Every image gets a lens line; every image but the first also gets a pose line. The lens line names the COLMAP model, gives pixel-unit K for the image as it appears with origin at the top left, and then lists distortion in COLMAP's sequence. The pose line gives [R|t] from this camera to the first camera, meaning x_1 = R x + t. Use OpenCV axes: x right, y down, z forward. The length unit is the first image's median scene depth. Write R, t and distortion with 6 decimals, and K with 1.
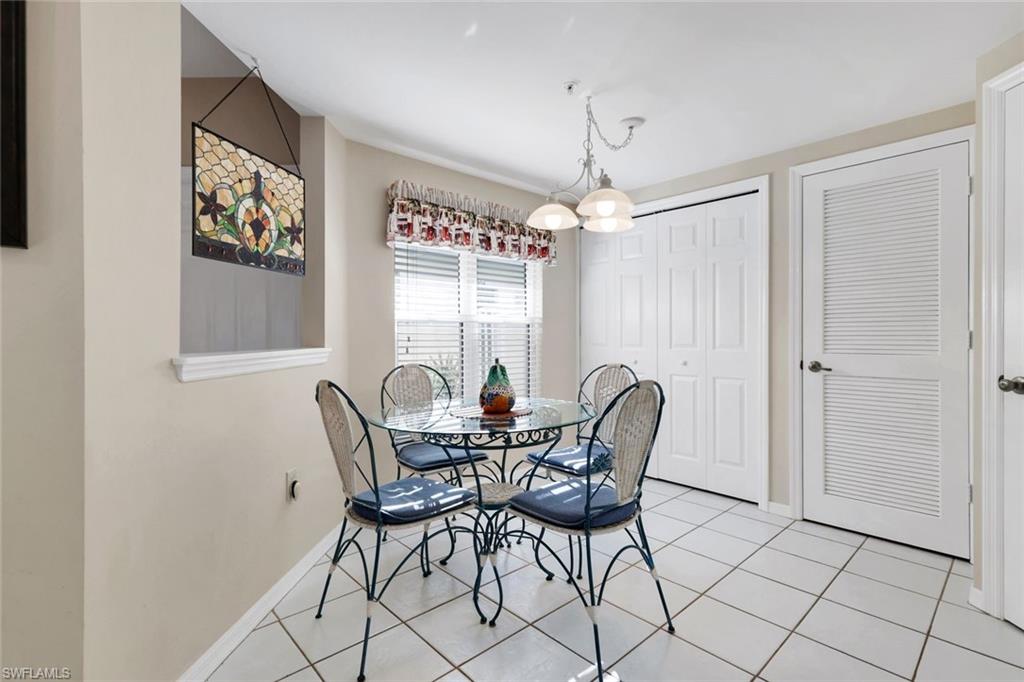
lens RADIAL K [[484.1, 0, 502.5], [0, 484.1, 345.6], [0, 0, 1]] dist [0.002856, -0.000368]
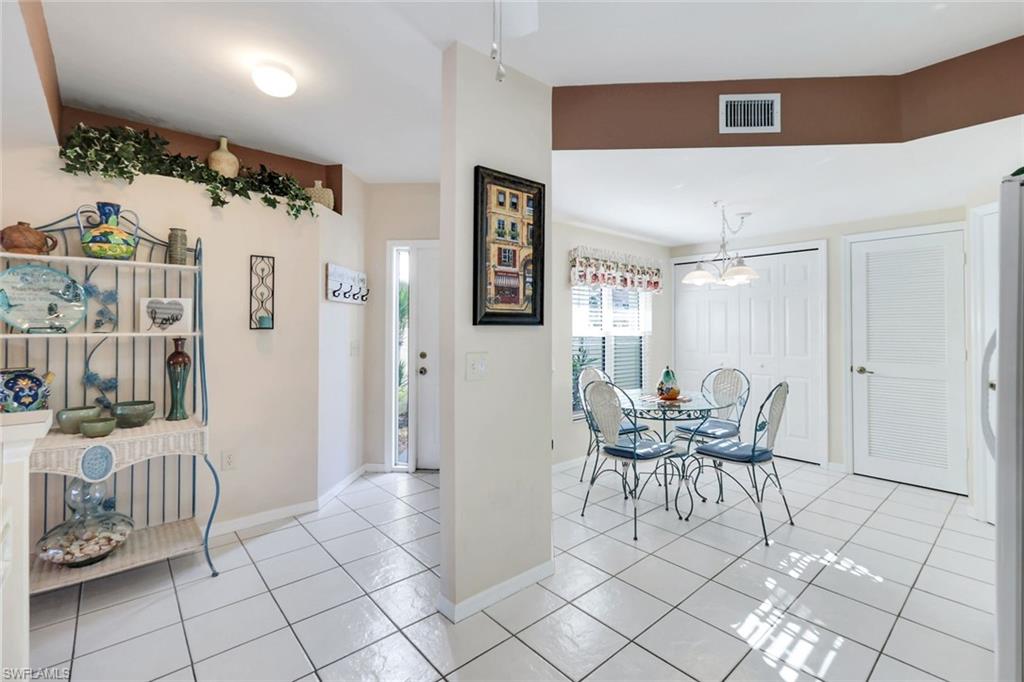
lens RADIAL K [[453.0, 0, 513.2], [0, 453.0, 330.3], [0, 0, 1]] dist [0.001163, 0.000147]
pose [[0.999566, 0.003185, -0.029288, -0.378640], [-0.003686, 0.999848, -0.017047, -0.050982], [0.029229, 0.017148, 0.999426, -0.420723]]
